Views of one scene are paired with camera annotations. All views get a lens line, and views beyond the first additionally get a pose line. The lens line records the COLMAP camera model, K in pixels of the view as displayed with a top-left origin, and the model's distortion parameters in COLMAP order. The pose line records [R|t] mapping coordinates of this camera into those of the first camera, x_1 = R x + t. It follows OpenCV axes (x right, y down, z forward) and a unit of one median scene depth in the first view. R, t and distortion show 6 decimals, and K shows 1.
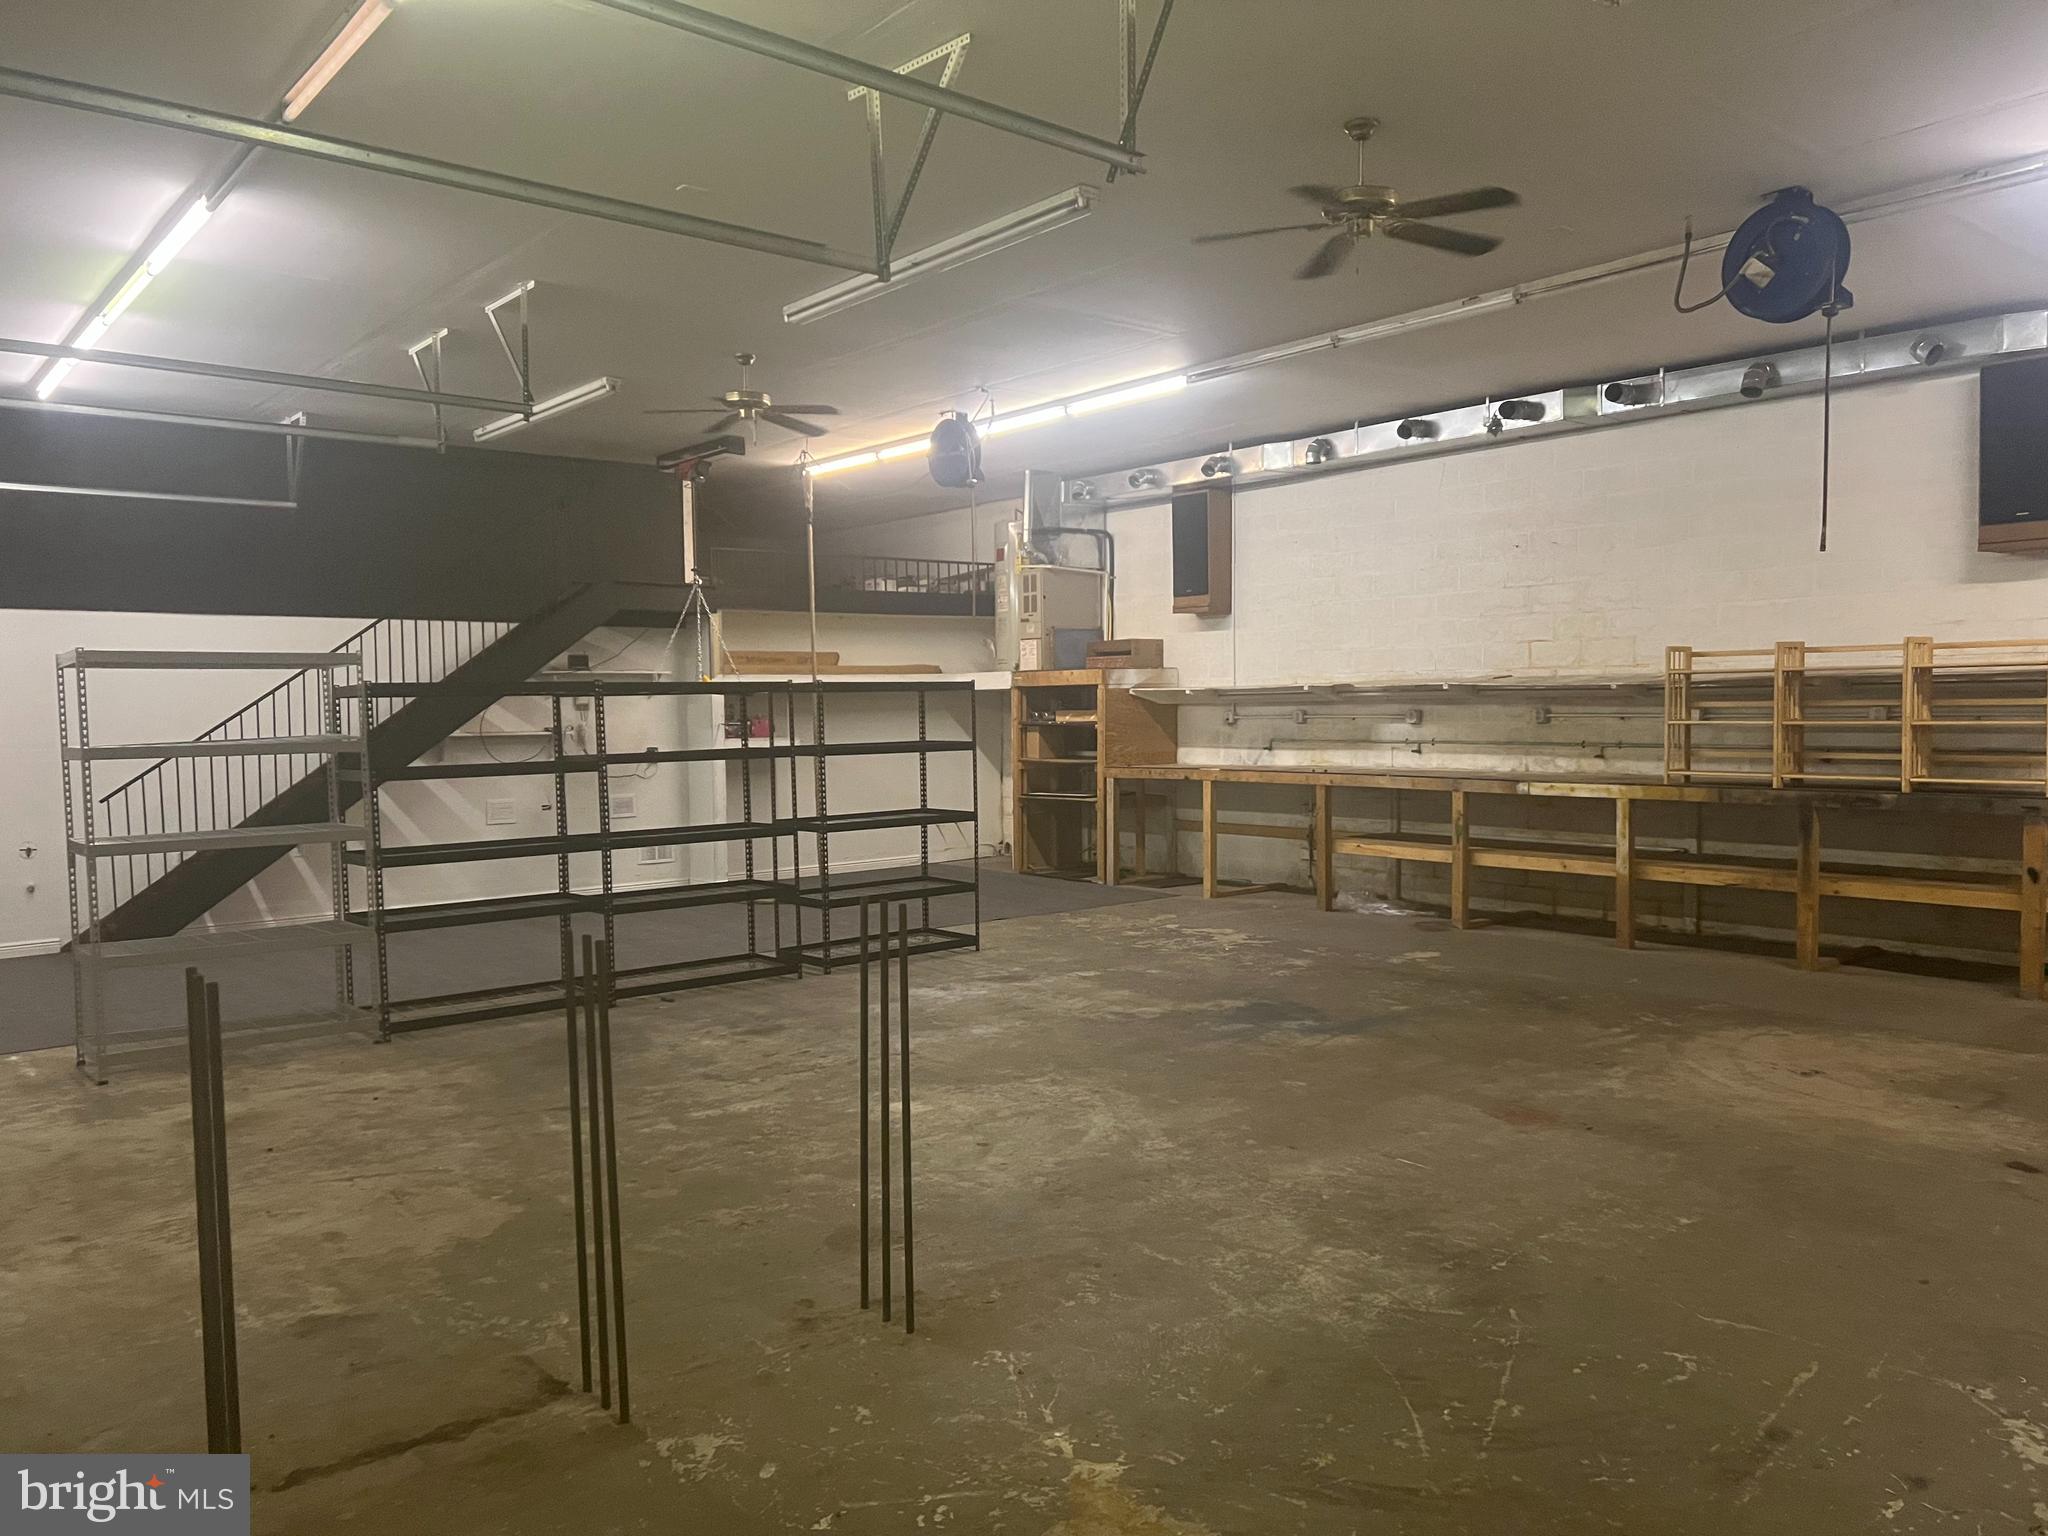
lens RADIAL K [[1534.5, 0, 1023.6], [0, 1534.5, 776.0], [0, 0, 1]] dist [0.044313, -0.027785]
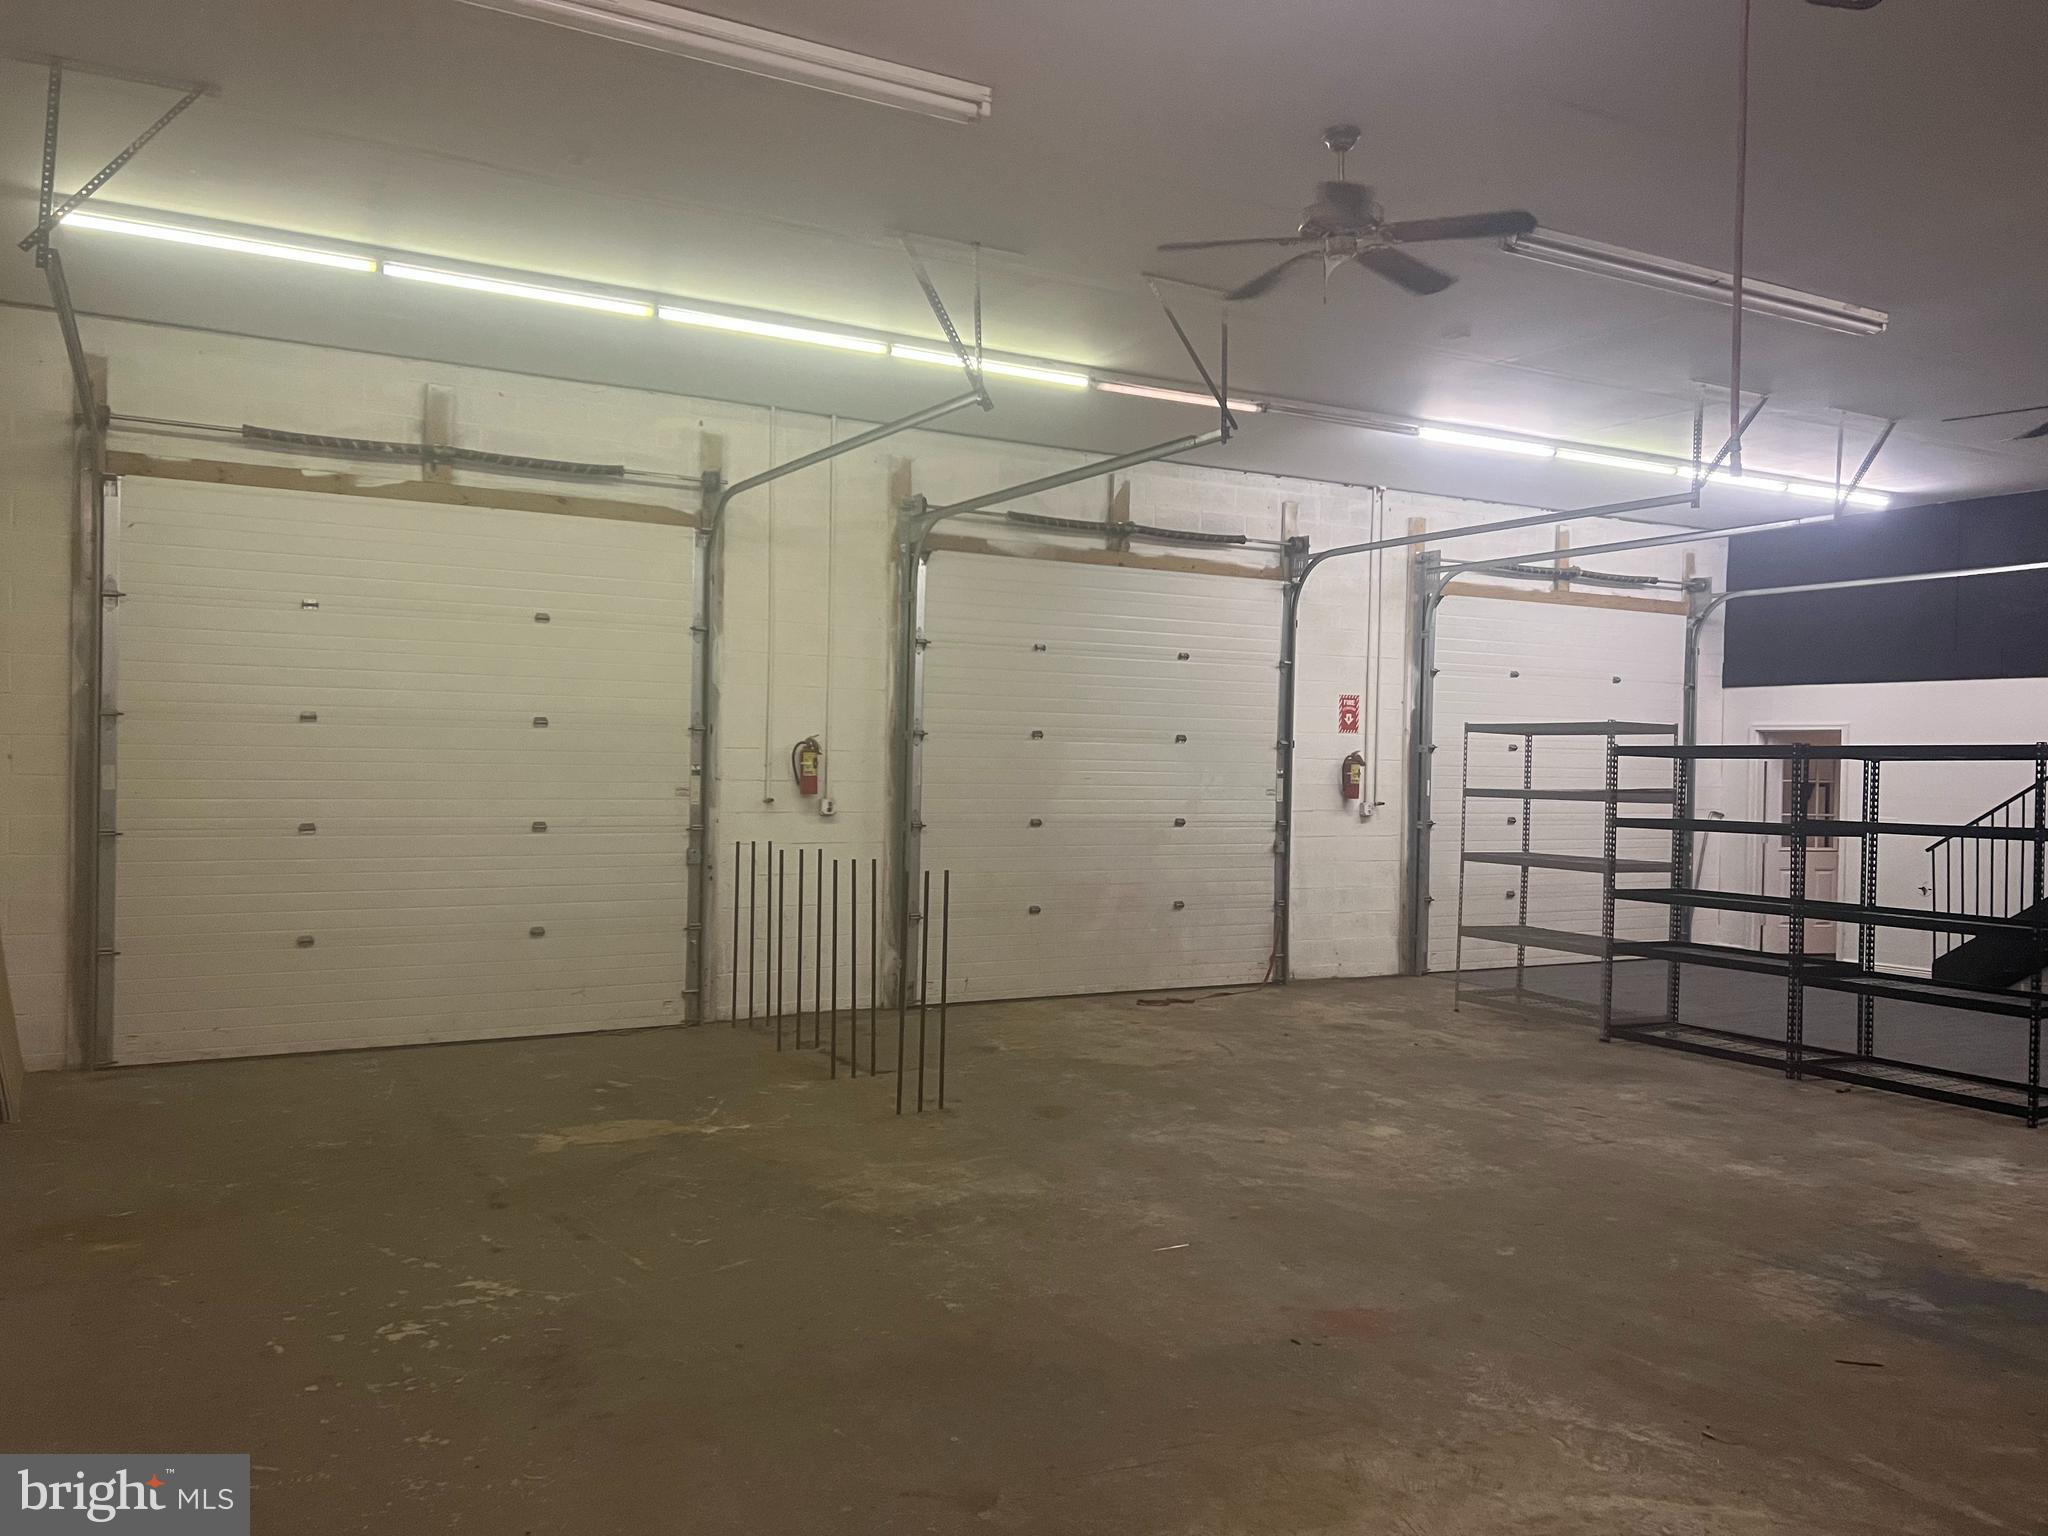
lens RADIAL K [[1534.5, 0, 1014.4], [0, 1534.5, 752.4], [0, 0, 1]] dist [0.044313, -0.027785]
pose [[-0.183319, 0.002501, -0.983050, 1.213451], [-0.061291, 0.998022, 0.013968, -0.062297], [0.981141, 0.062812, -0.182803, 1.064624]]
